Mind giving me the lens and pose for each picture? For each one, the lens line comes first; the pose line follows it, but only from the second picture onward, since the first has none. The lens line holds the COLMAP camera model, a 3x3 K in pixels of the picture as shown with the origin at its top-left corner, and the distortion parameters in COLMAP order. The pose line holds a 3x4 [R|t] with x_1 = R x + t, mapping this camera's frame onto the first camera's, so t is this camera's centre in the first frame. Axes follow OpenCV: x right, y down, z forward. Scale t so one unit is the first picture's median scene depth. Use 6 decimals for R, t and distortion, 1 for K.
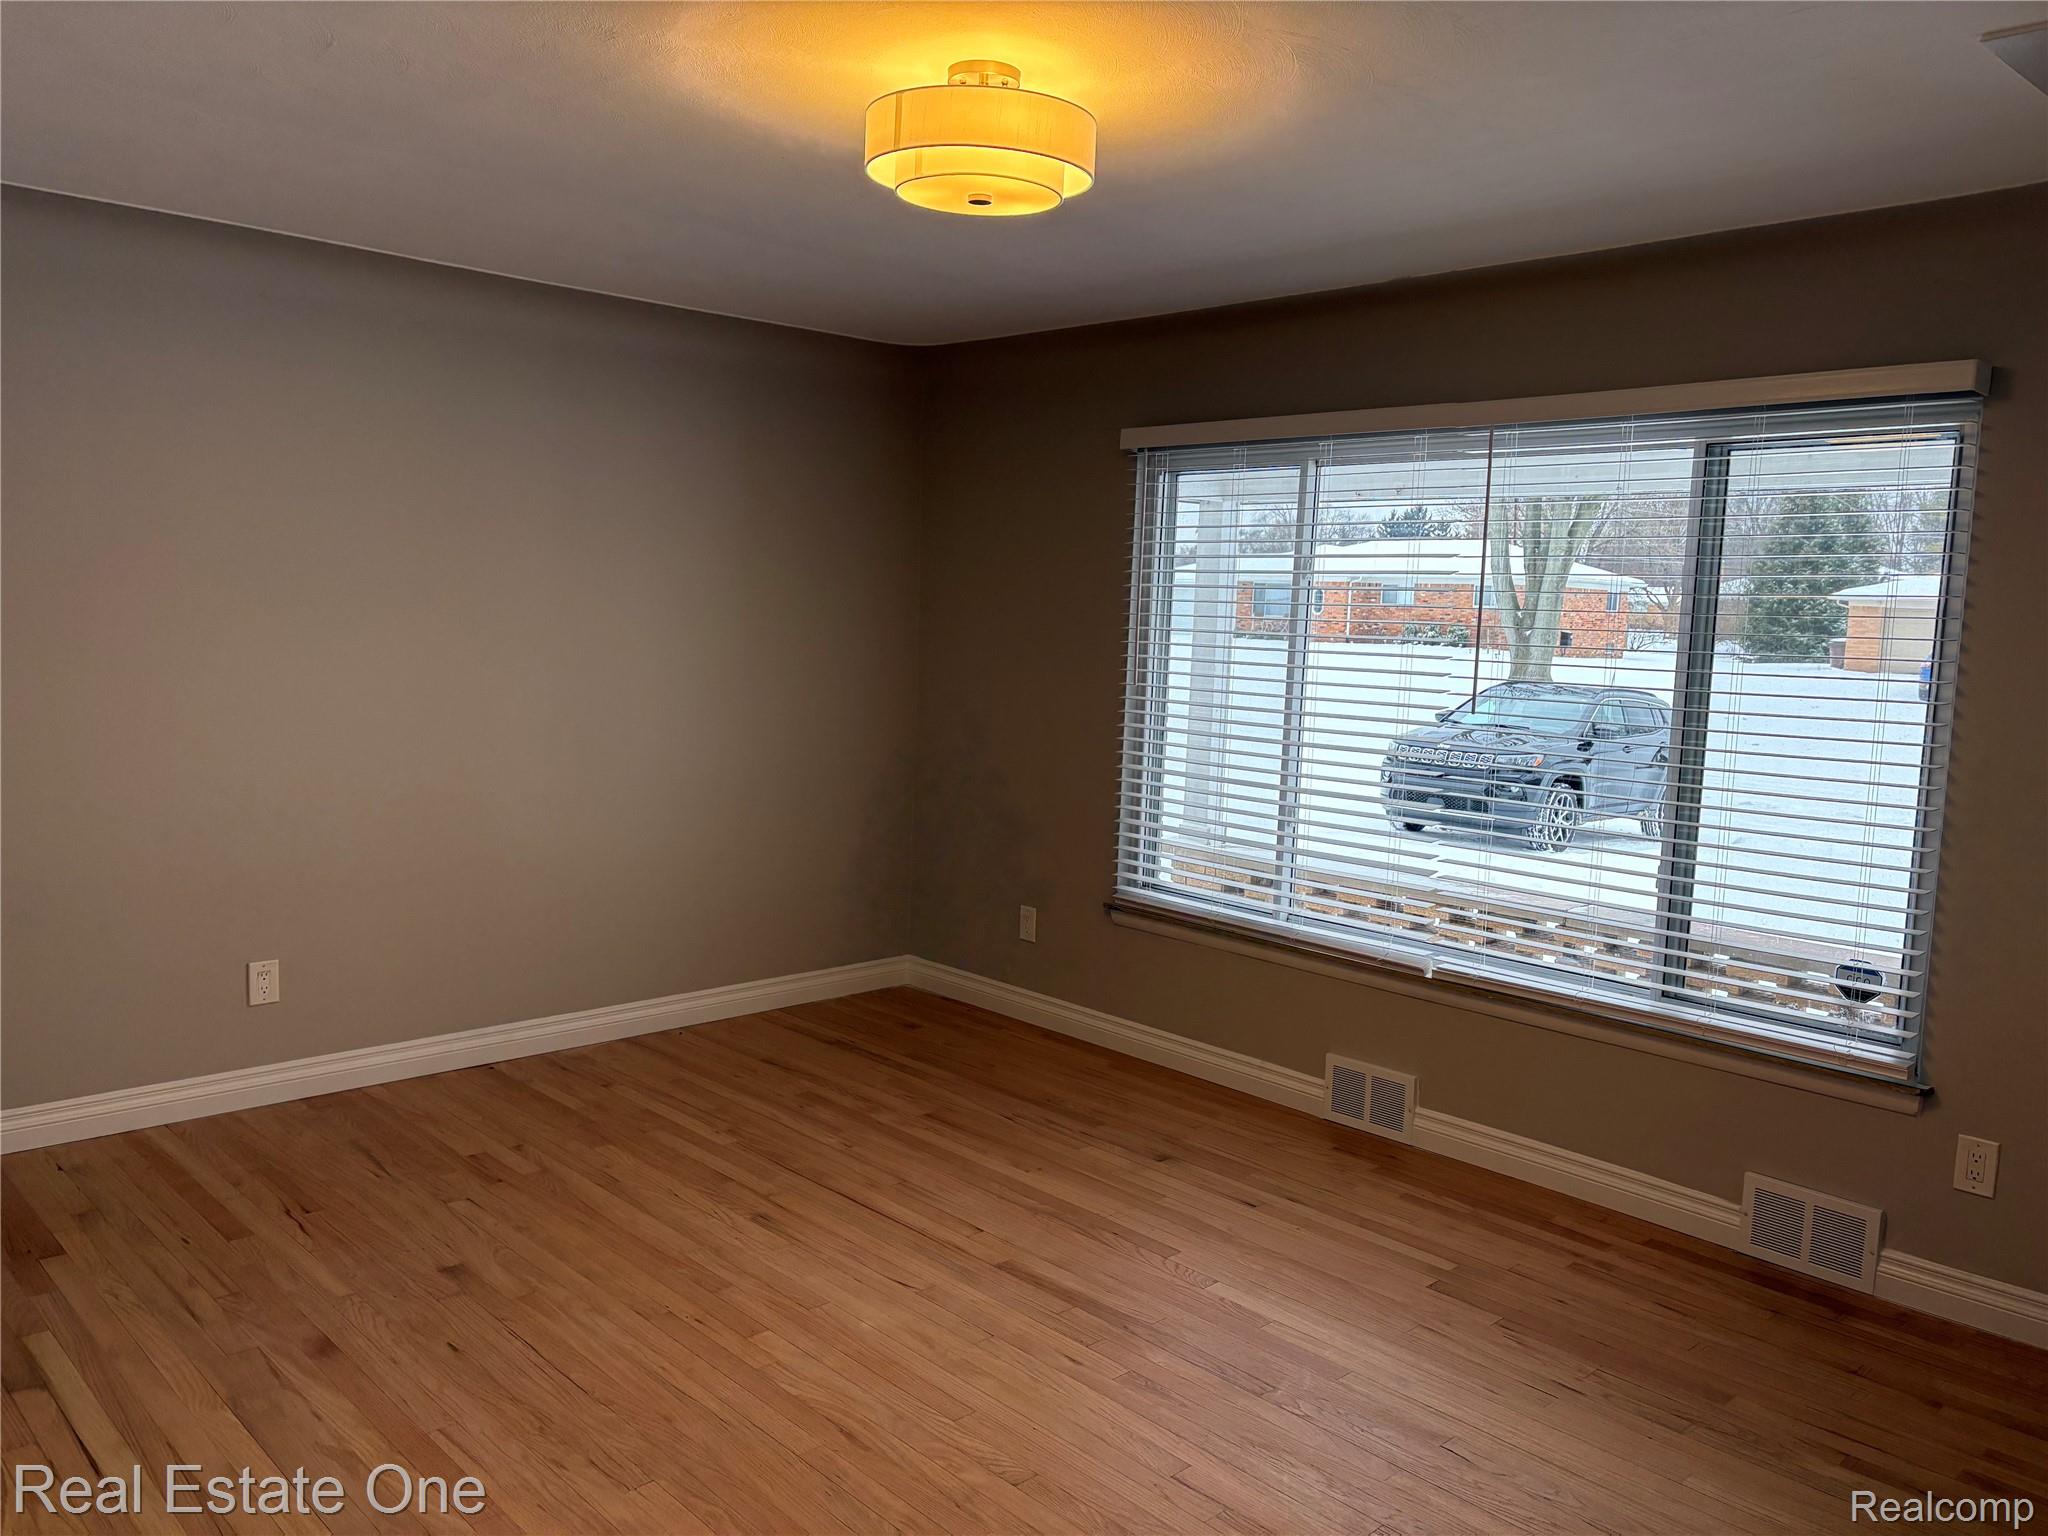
lens RADIAL K [[1562.0, 0, 1013.6], [0, 1562.0, 791.5], [0, 0, 1]] dist [0.004234, -0.037515]
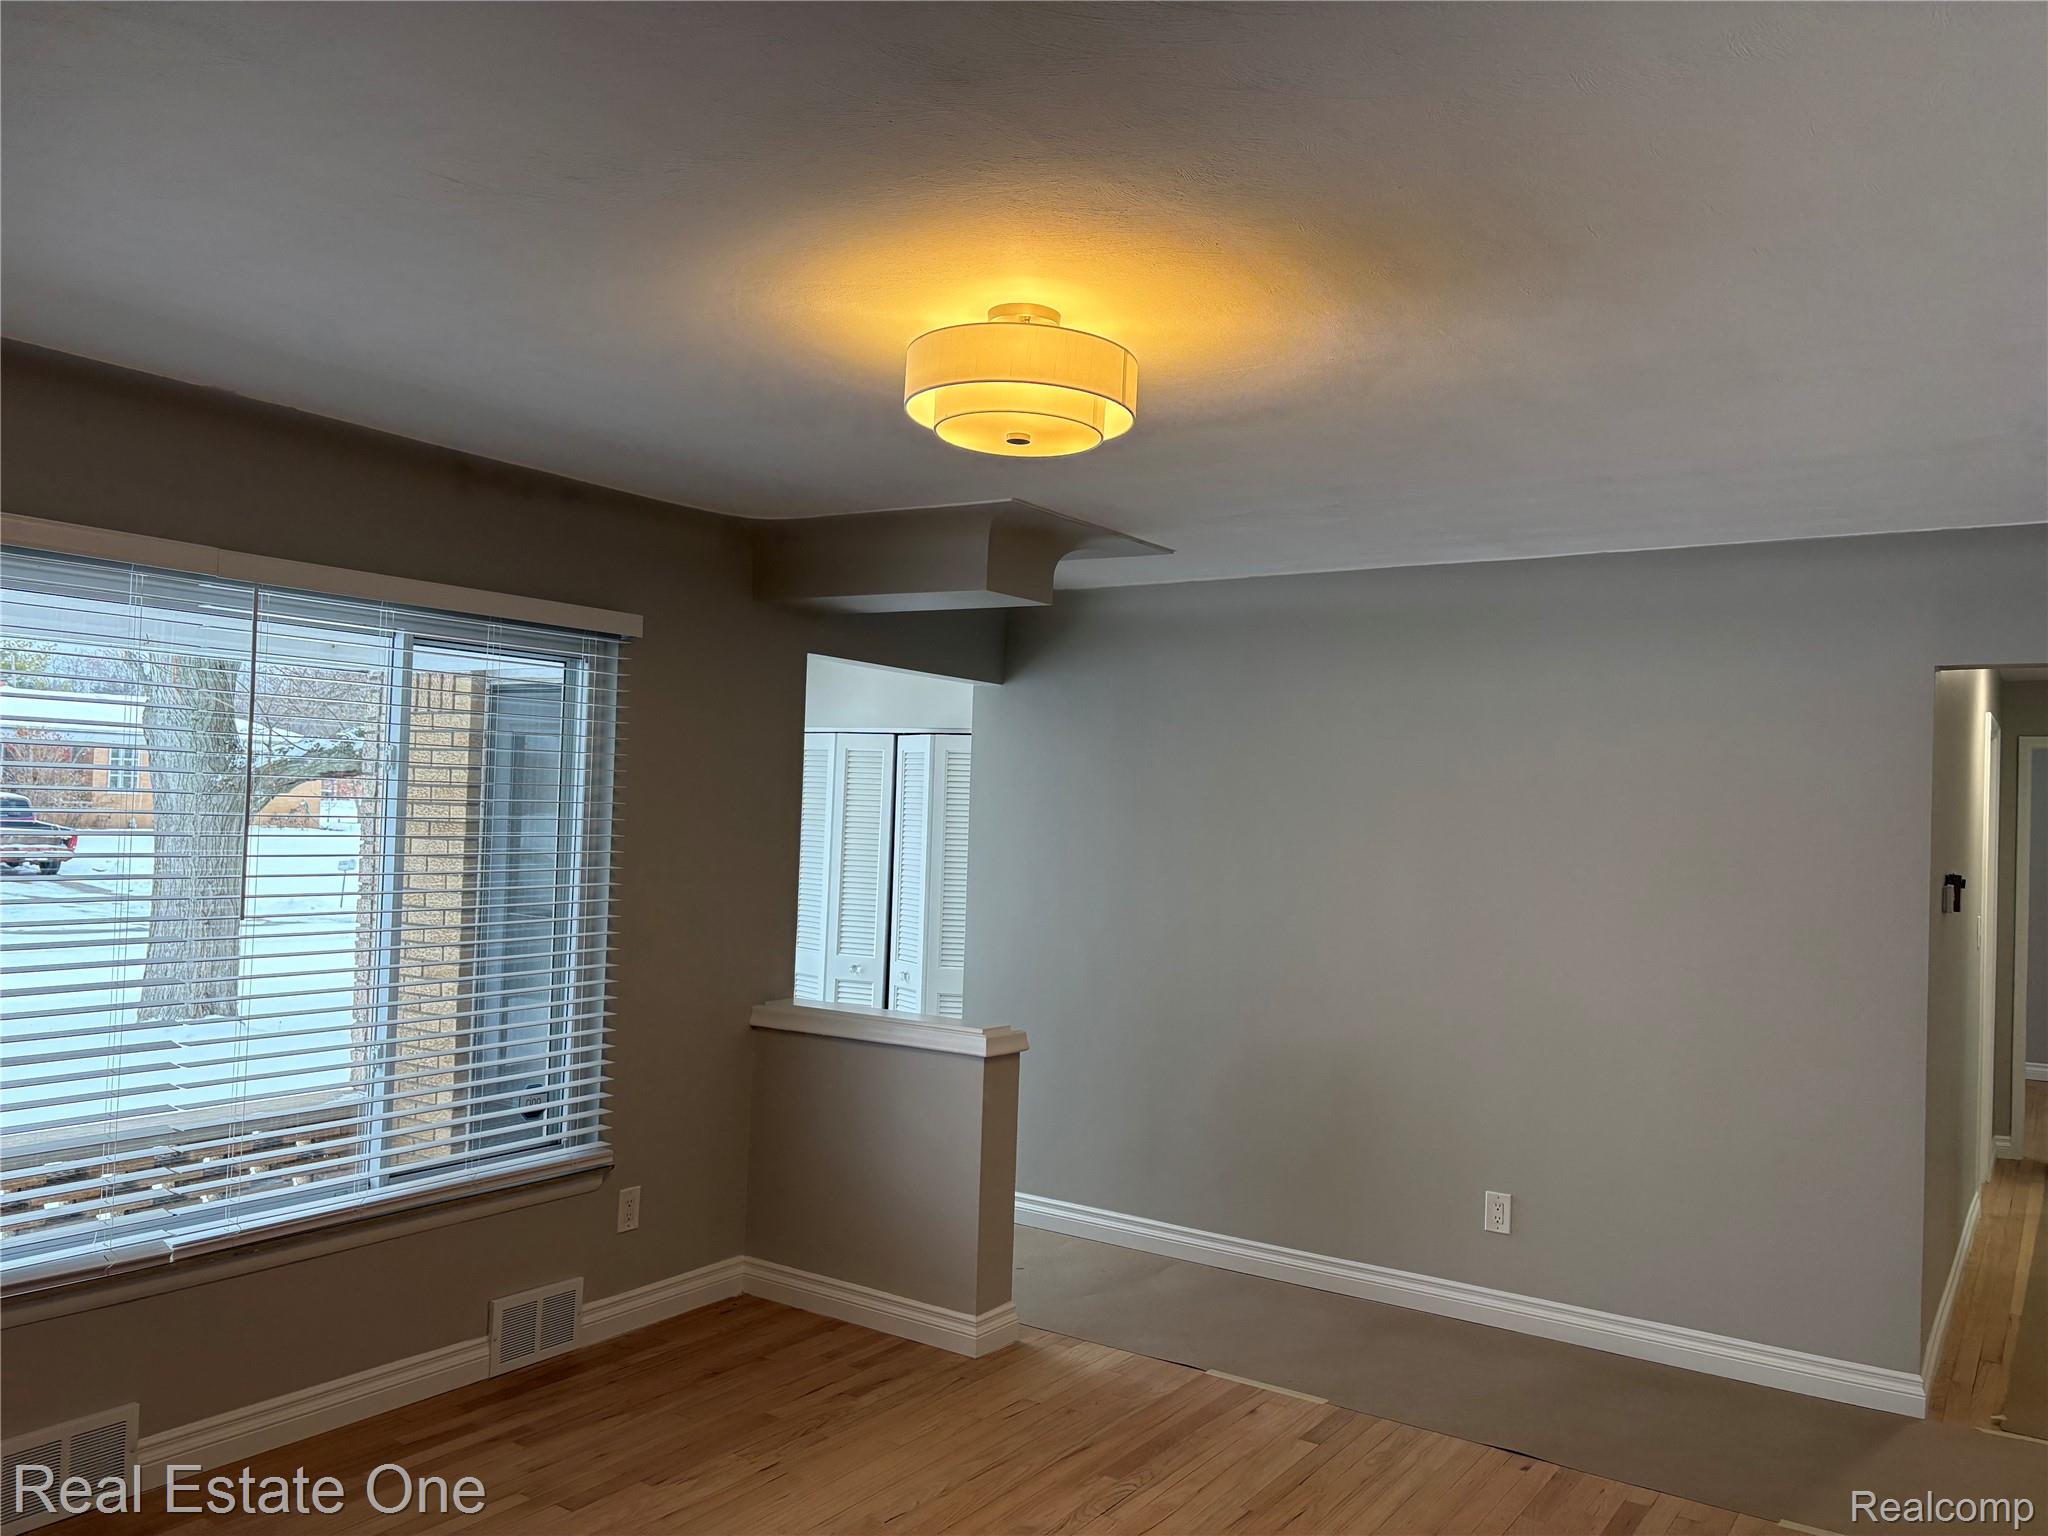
lens RADIAL K [[1578.0, 0, 1024.0], [0, 1578.0, 768.0], [0, 0, 1]] dist [0.057935, -0.002042]
pose [[-0.234504, -0.018059, 0.971947, -0.720694], [0.067864, 0.997084, 0.034900, -0.148350], [-0.969743, 0.074144, -0.232595, 0.881972]]
